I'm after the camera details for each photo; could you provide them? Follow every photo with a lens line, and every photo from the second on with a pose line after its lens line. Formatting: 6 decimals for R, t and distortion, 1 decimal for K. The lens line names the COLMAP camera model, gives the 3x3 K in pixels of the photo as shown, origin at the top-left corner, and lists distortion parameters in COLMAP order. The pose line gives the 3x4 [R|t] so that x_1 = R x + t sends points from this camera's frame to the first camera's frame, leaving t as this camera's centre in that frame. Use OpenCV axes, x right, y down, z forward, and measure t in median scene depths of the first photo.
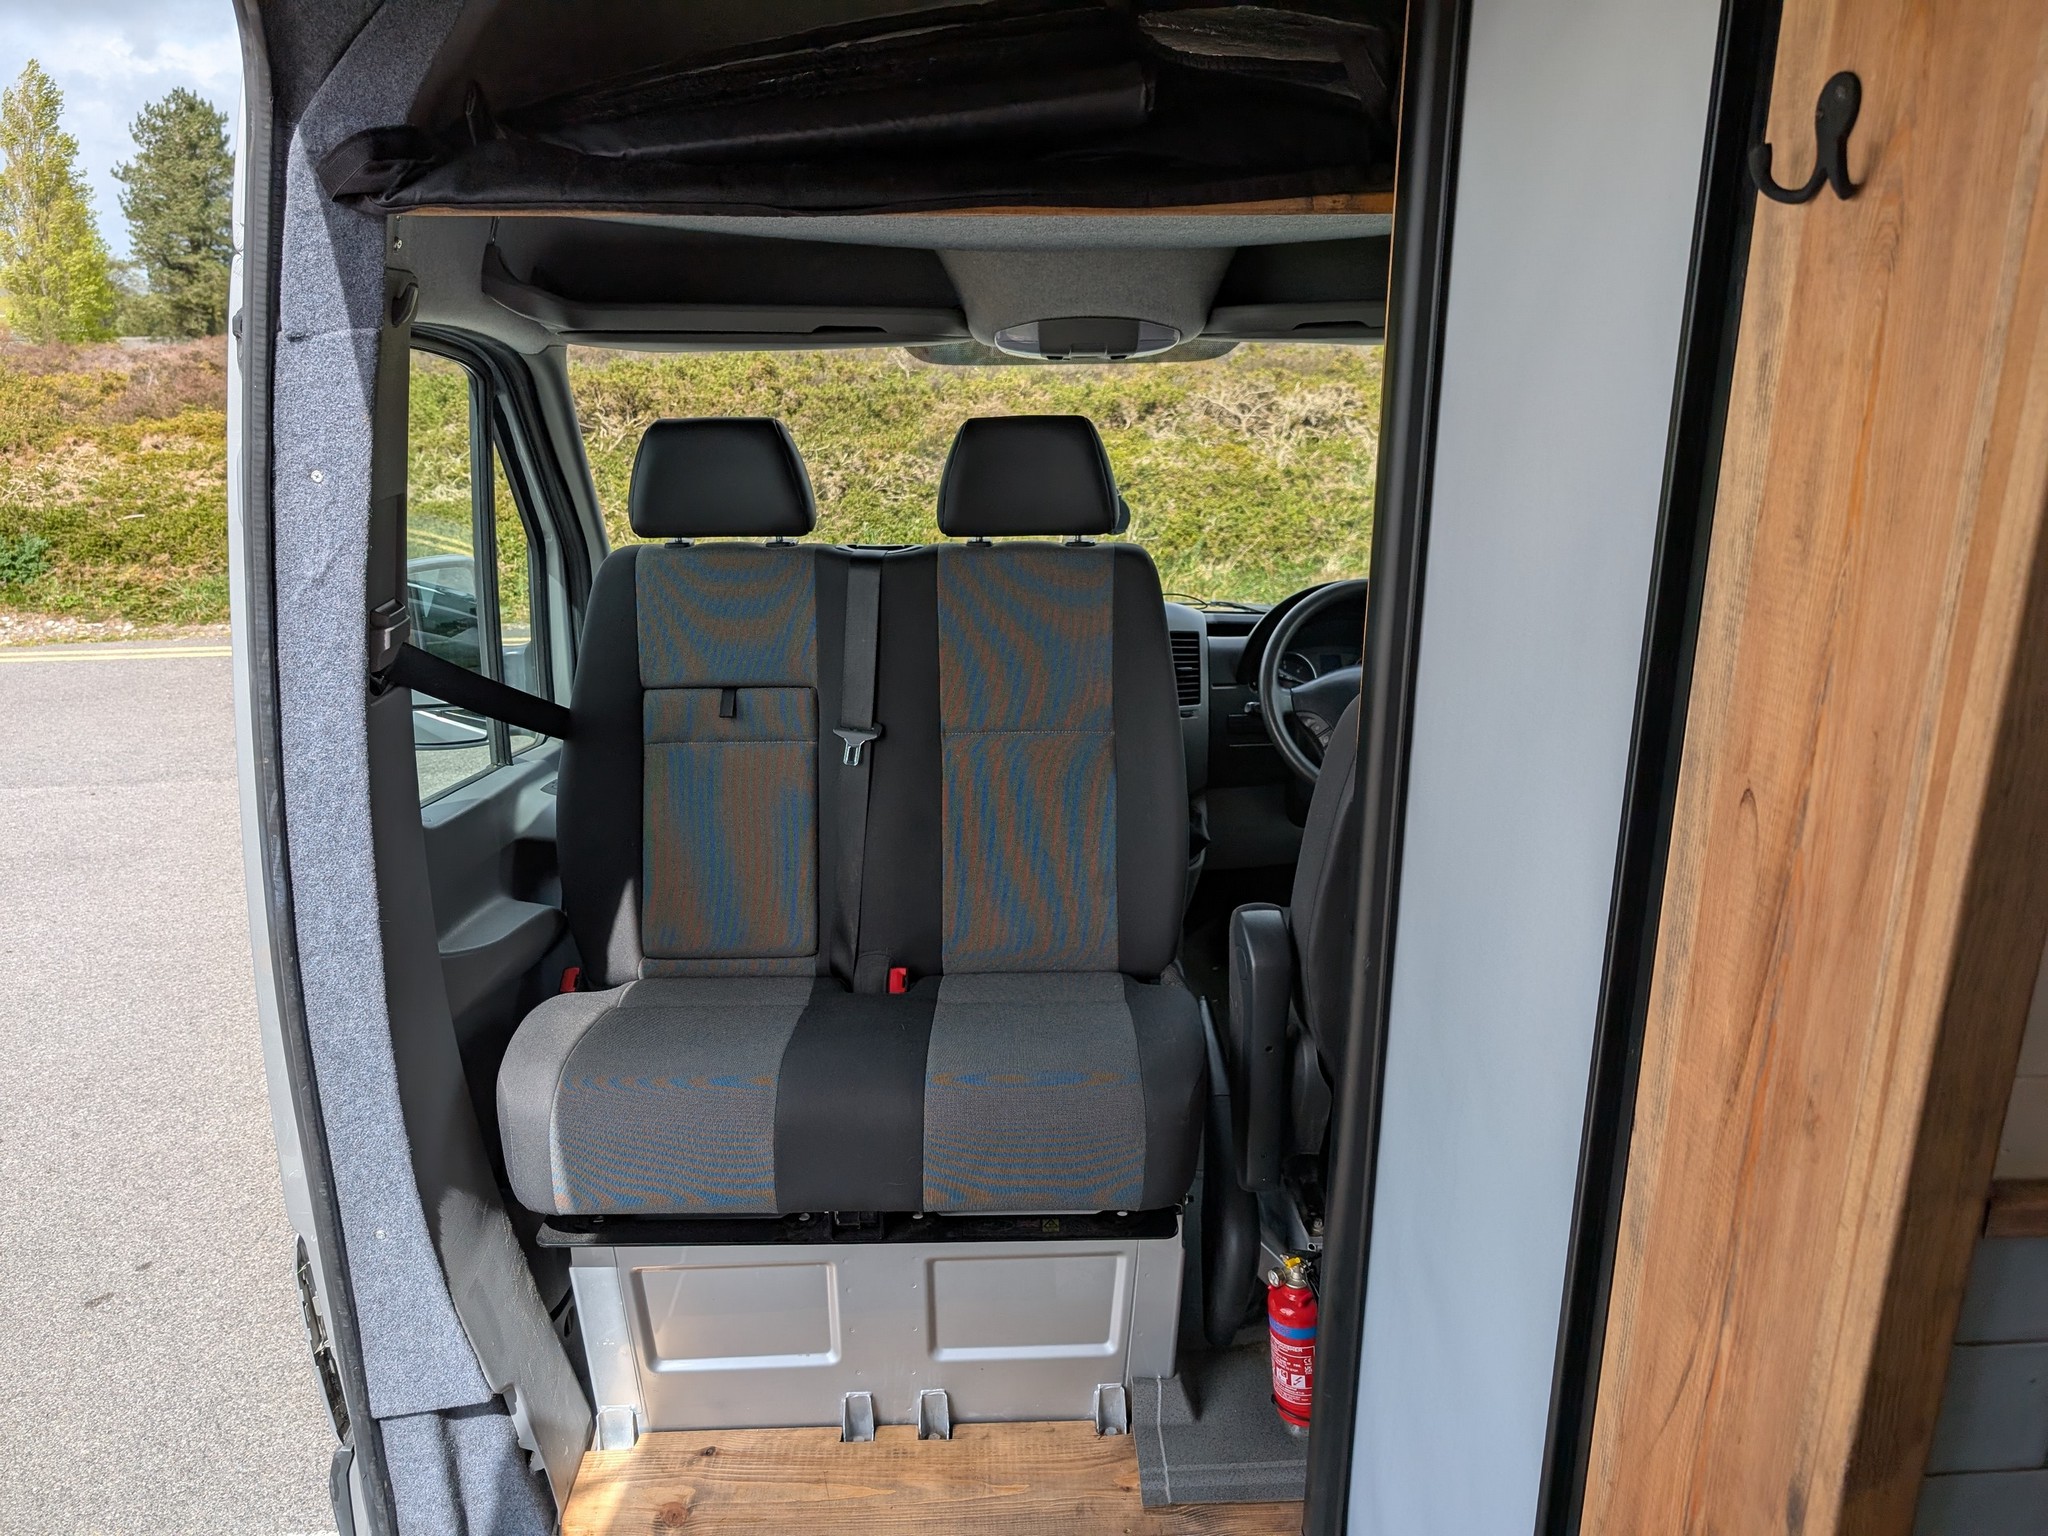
lens RADIAL K [[1470.5, 0, 1027.5], [0, 1470.5, 729.5], [0, 0, 1]] dist [0.004248, -0.003069]
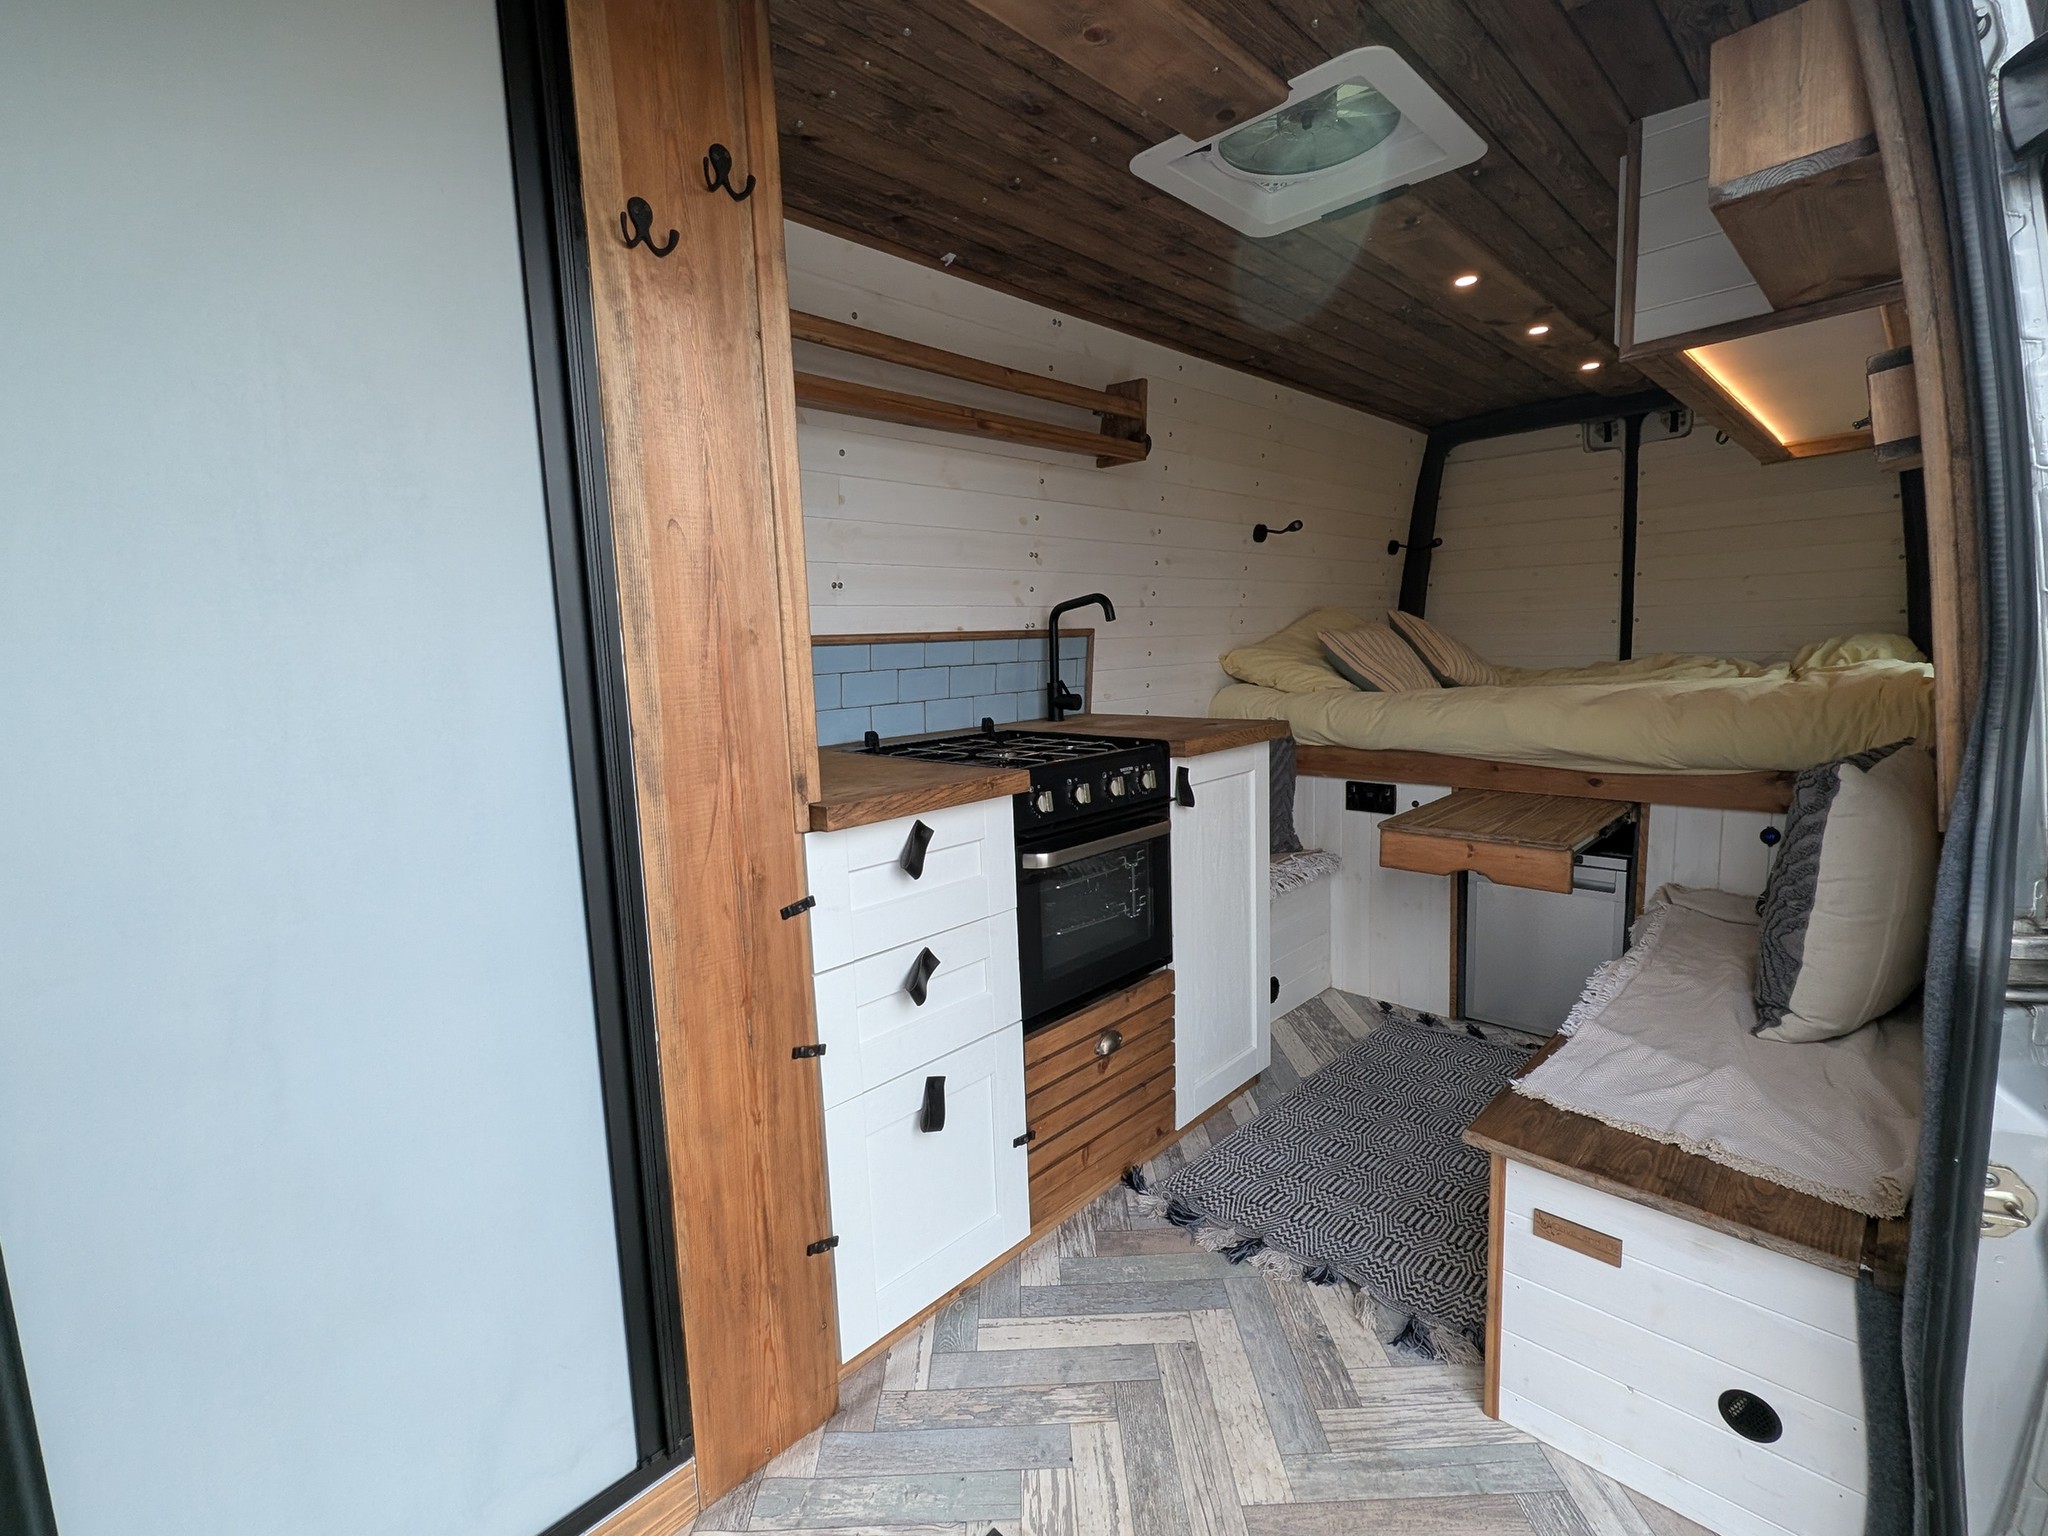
lens RADIAL K [[928.8, 0, 1032.6], [0, 928.8, 761.5], [0, 0, 1]] dist [0.001423, 0.000996]
pose [[-0.685893, -0.063273, 0.724946, -0.374580], [0.255787, 0.911680, 0.321579, 0.025325], [-0.681266, 0.406001, -0.609130, 0.663295]]
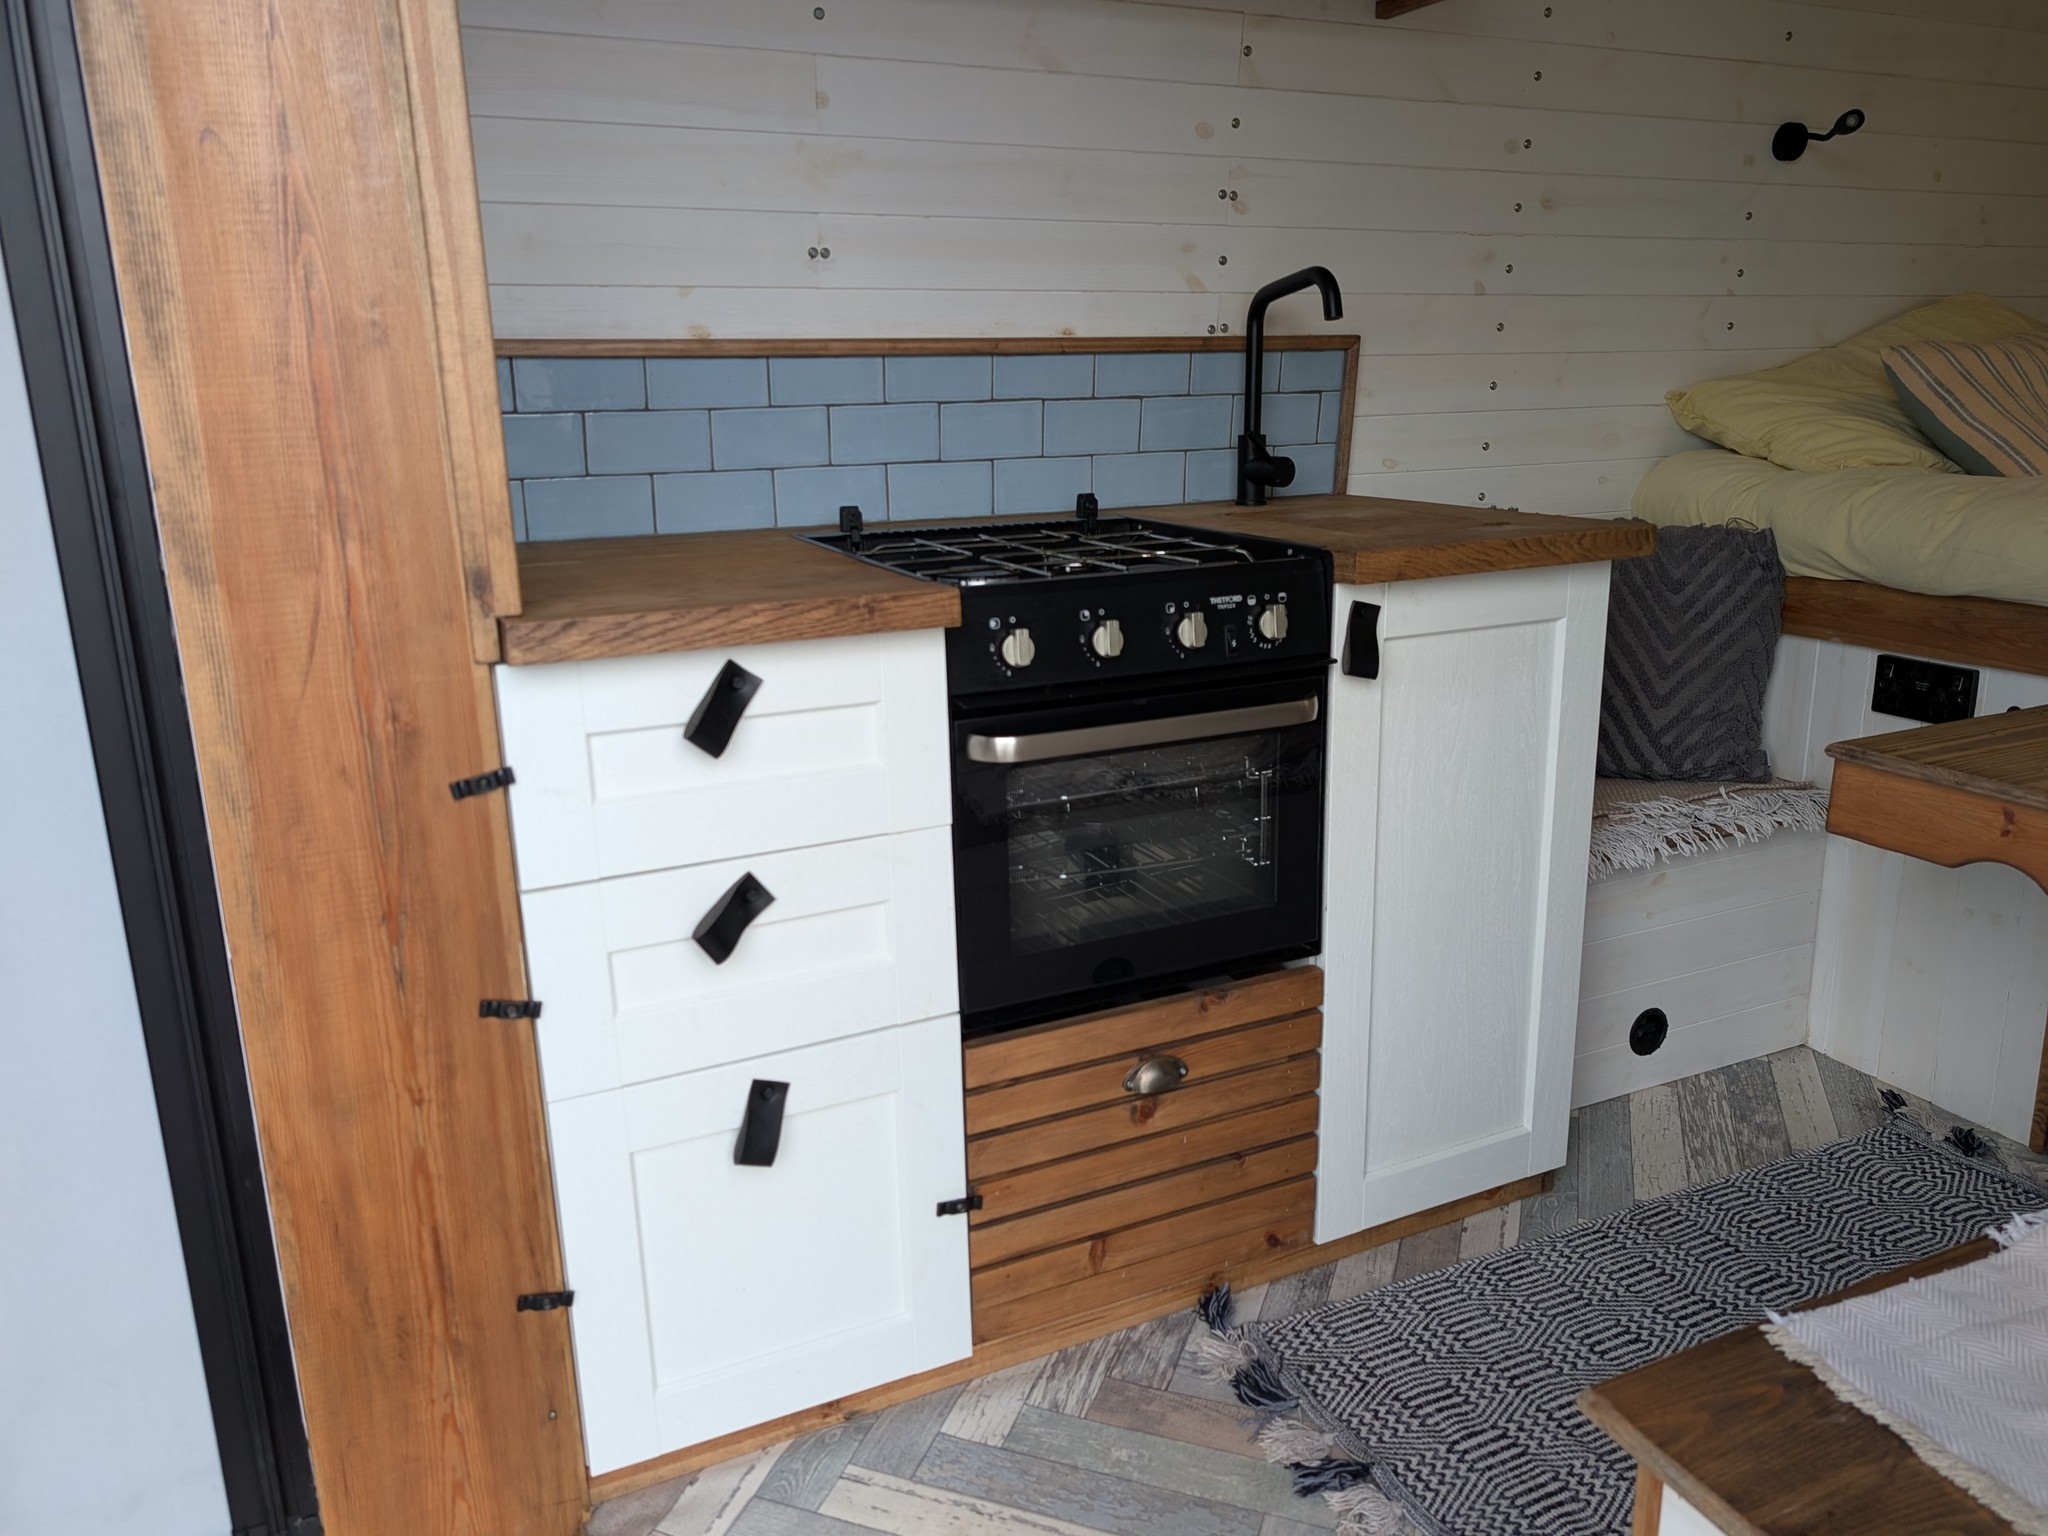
lens RADIAL K [[1473.8, 0, 1049.8], [0, 1473.8, 753.3], [0, 0, 1]] dist [0.012462, -0.003753]
pose [[-0.383736, -0.216728, 0.897650, -0.464587], [0.295083, 0.892325, 0.341587, 0.127798], [-0.875027, 0.395961, -0.278465, 0.378012]]
